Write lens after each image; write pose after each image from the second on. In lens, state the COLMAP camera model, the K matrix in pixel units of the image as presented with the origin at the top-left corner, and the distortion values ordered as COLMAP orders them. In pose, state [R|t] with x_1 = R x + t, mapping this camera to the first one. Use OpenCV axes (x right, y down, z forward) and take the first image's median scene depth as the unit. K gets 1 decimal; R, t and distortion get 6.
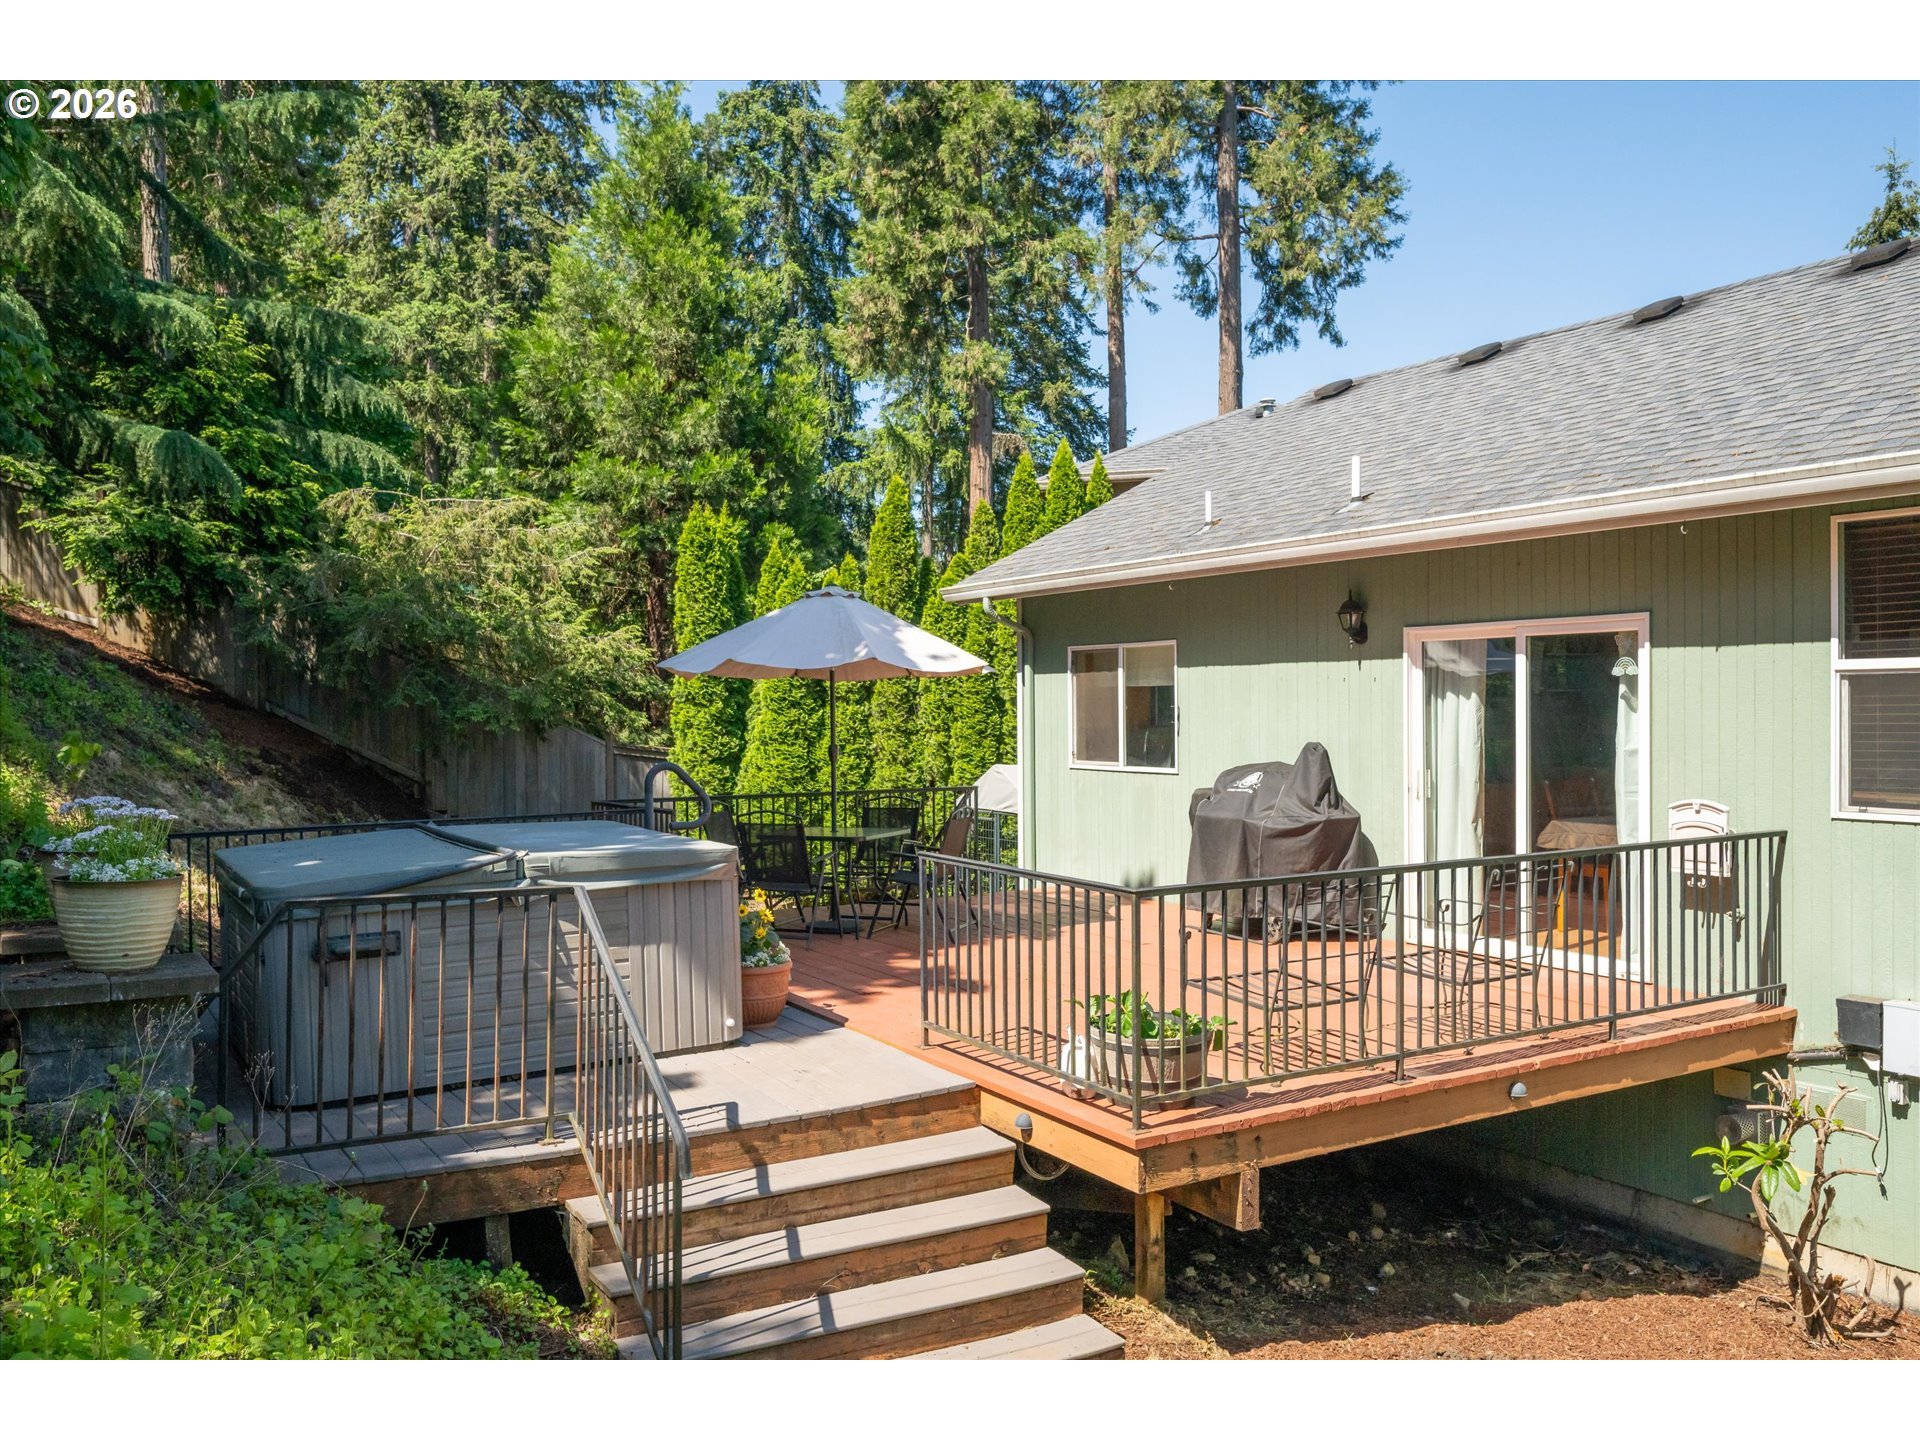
lens RADIAL K [[1542.9, 0, 999.6], [0, 1542.9, 709.9], [0, 0, 1]] dist [-0.002069, -0.002457]
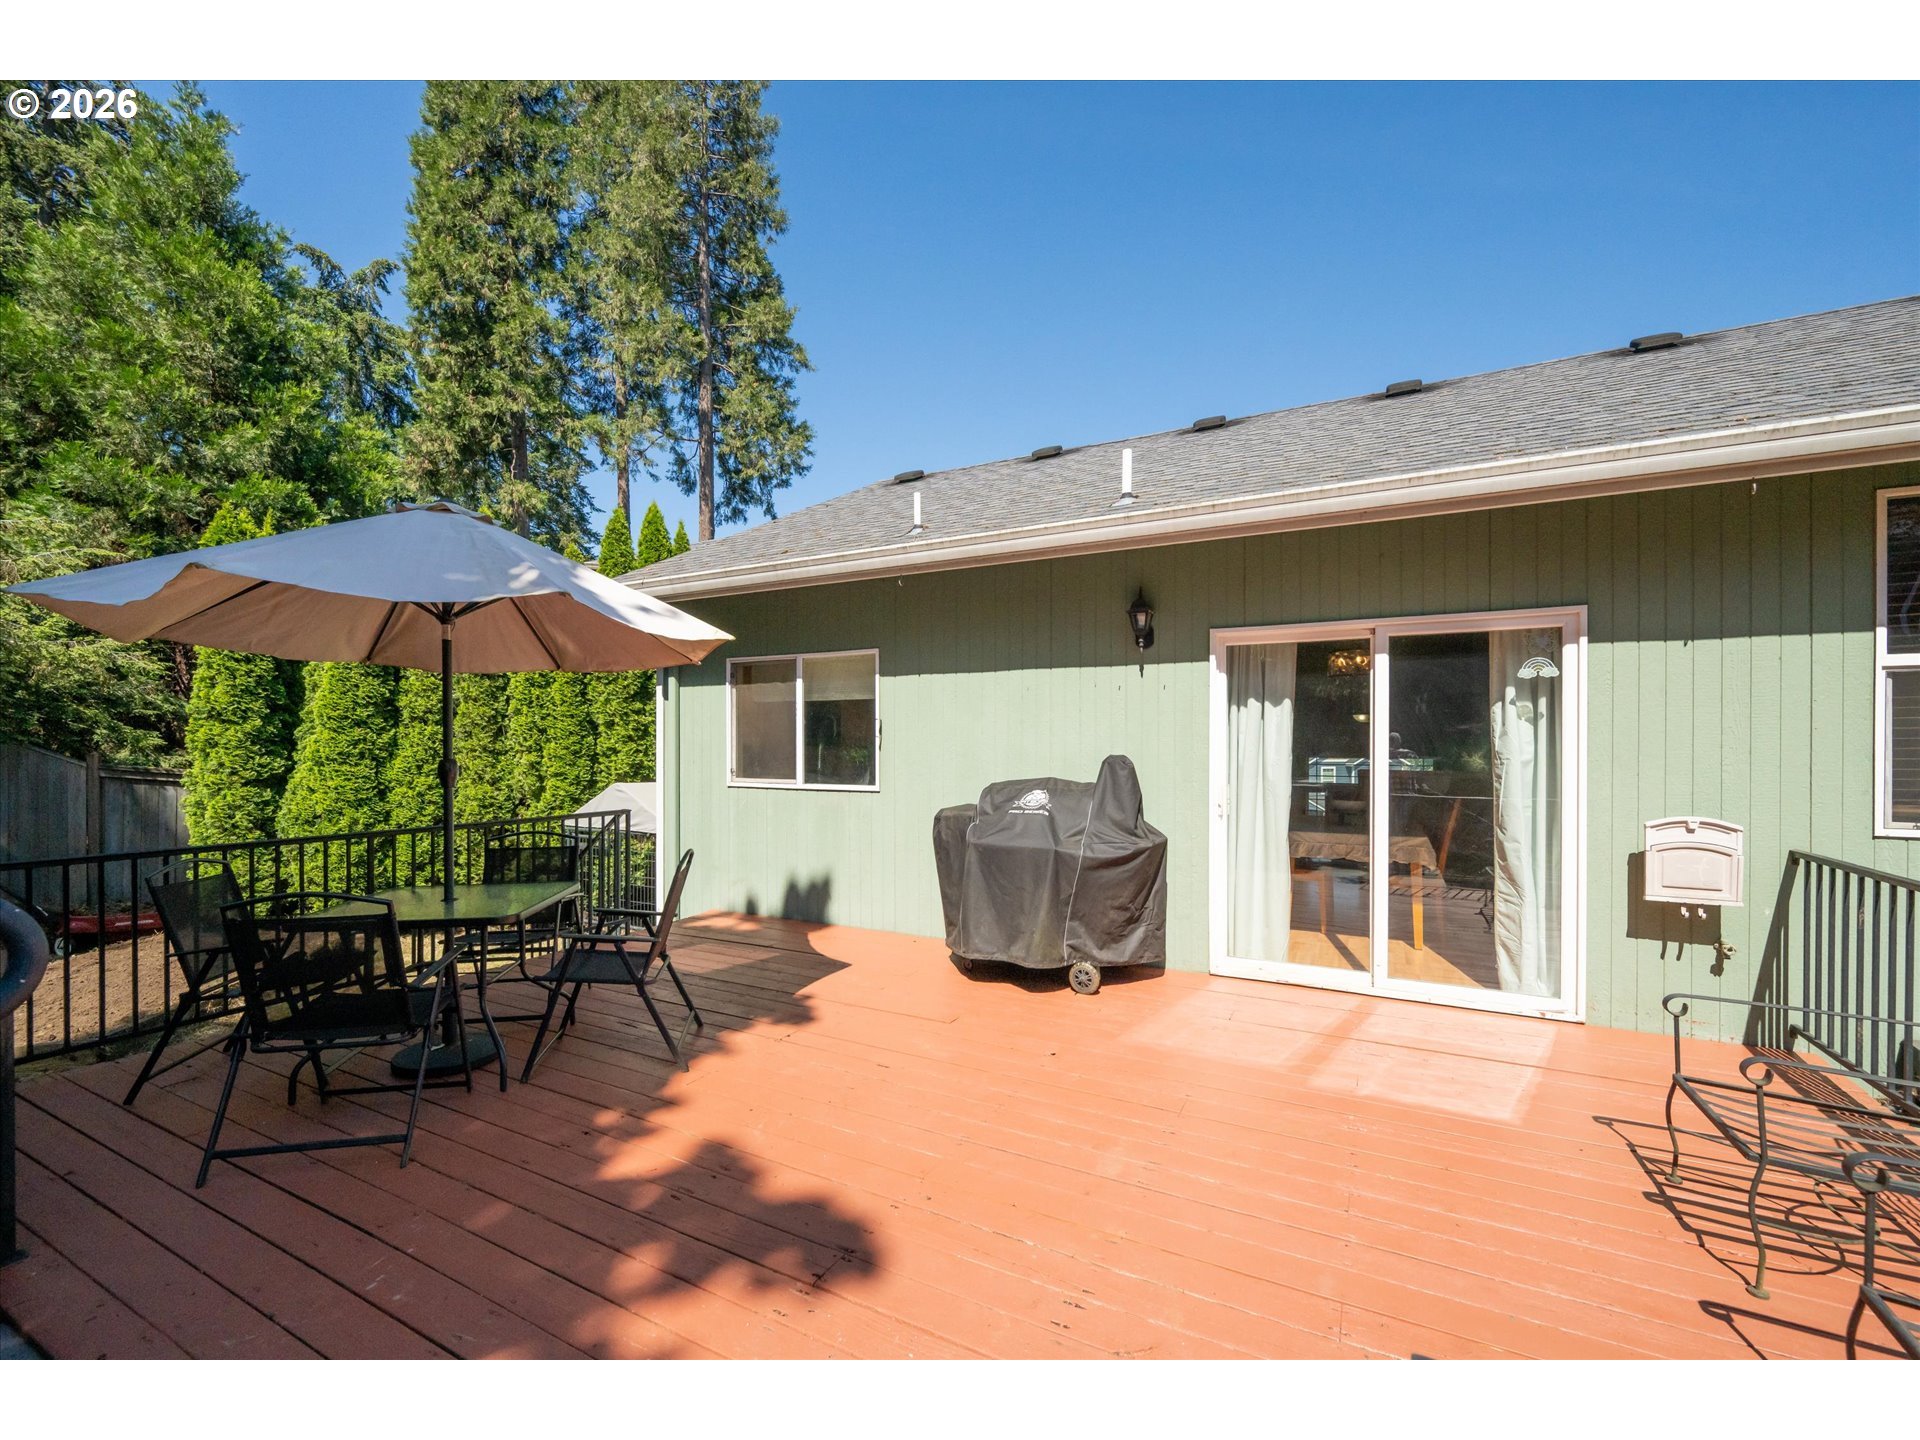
lens RADIAL K [[789.3, 0, 979.7], [0, 789.3, 746.2], [0, 0, 1]] dist [-0.001770, -0.000792]
pose [[0.857832, 0.007654, 0.513874, -0.051570], [-0.006102, 0.999970, -0.004708, 0.010422], [-0.513895, 0.000903, 0.857853, 0.365127]]
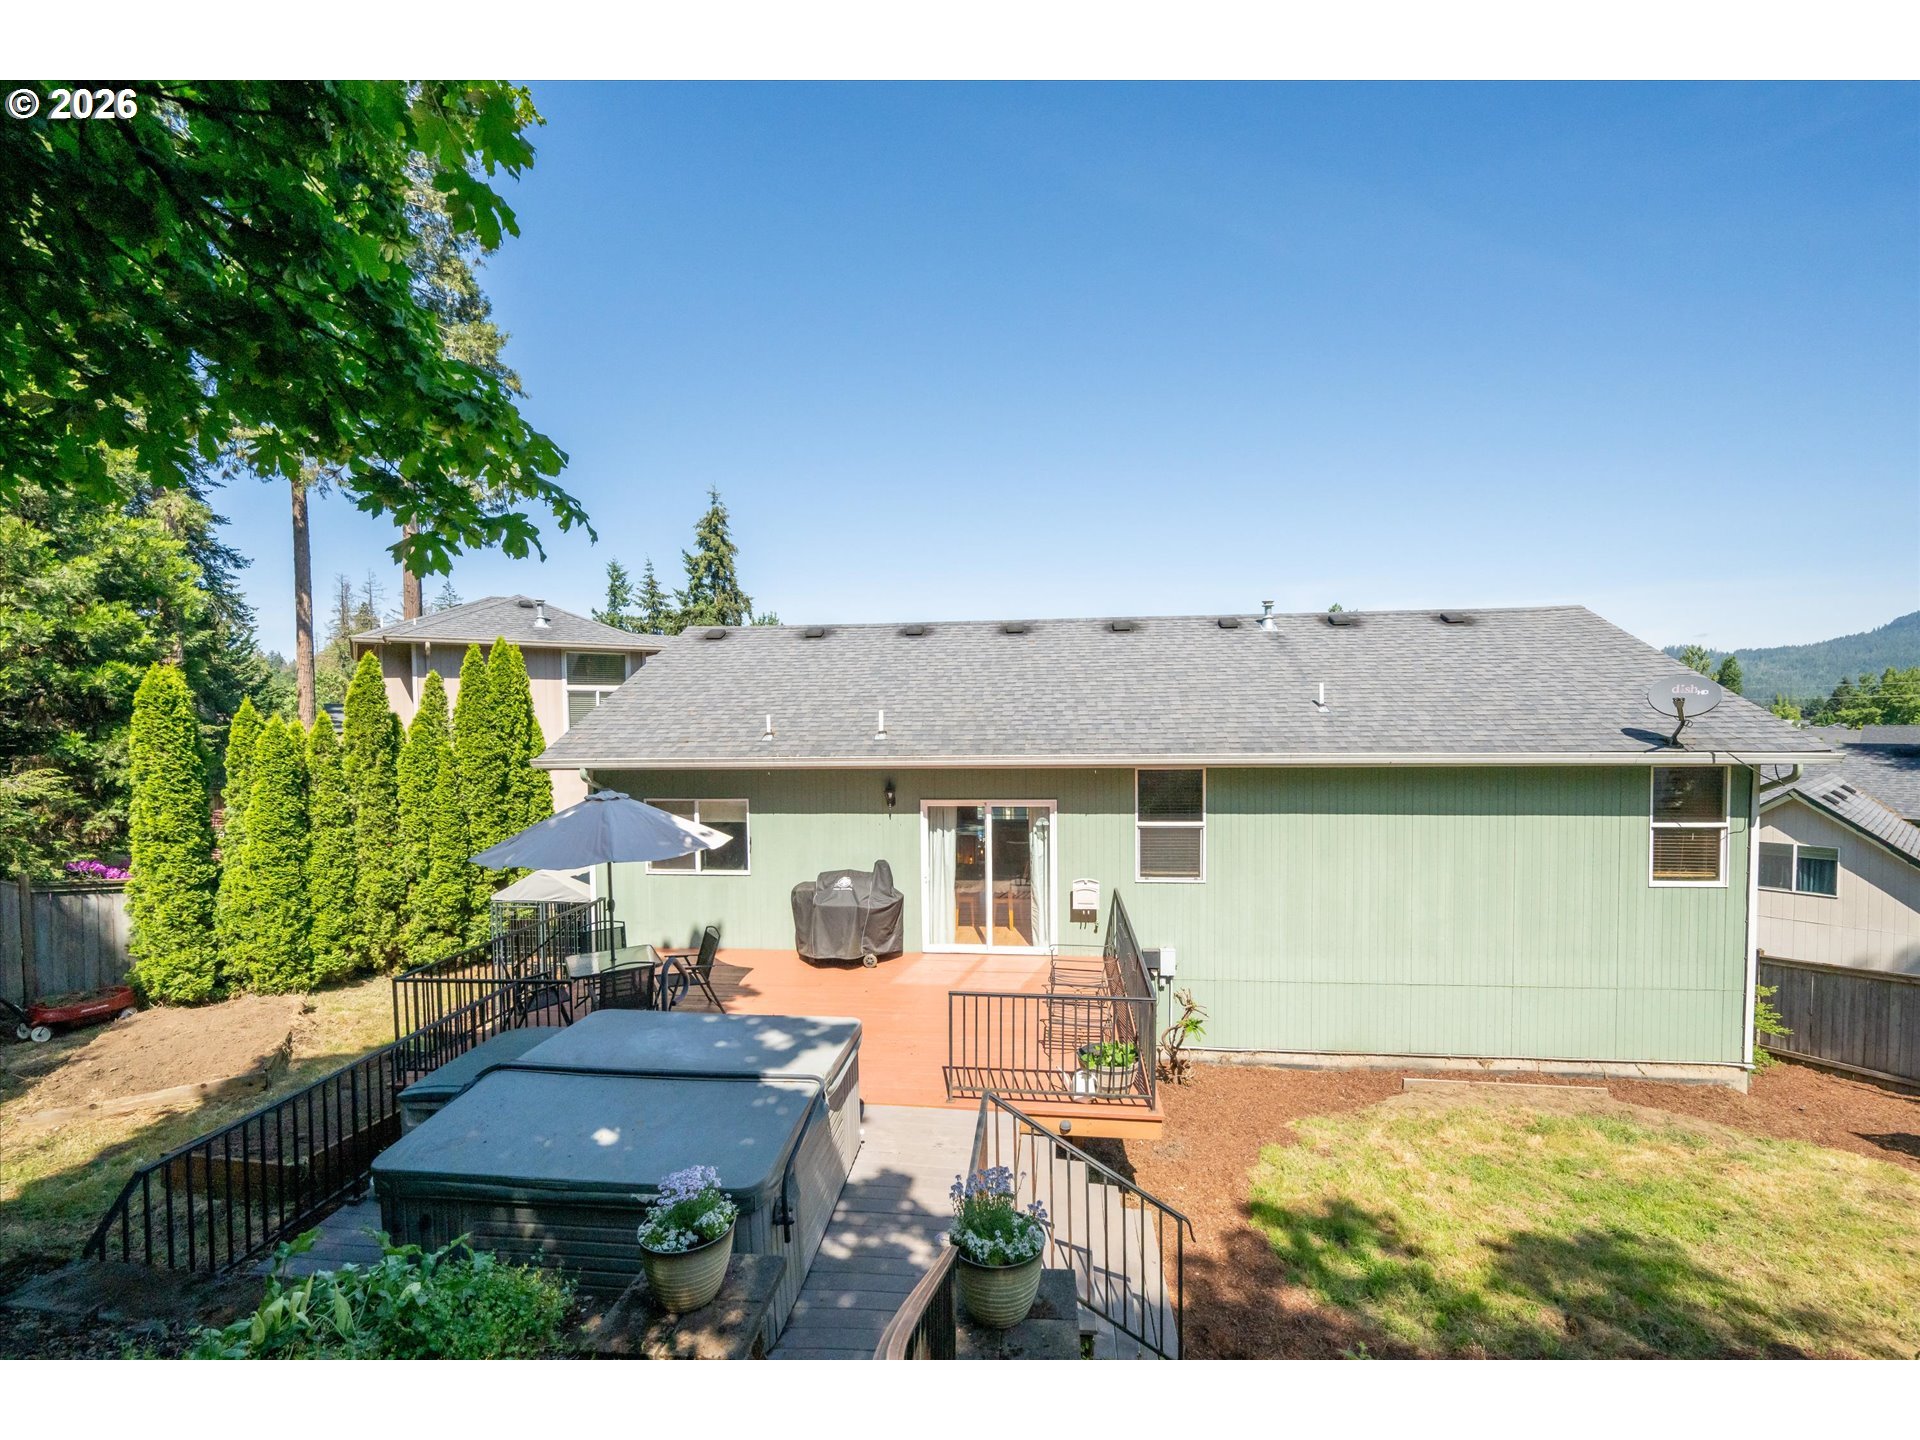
lens RADIAL K [[789.3, 0, 979.7], [0, 789.3, 746.2], [0, 0, 1]] dist [-0.001770, -0.000792]
pose [[0.610771, -0.018623, 0.791589, -0.283538], [0.007791, 0.999816, 0.017510, -0.077954], [-0.791769, -0.004527, 0.610804, 0.161760]]
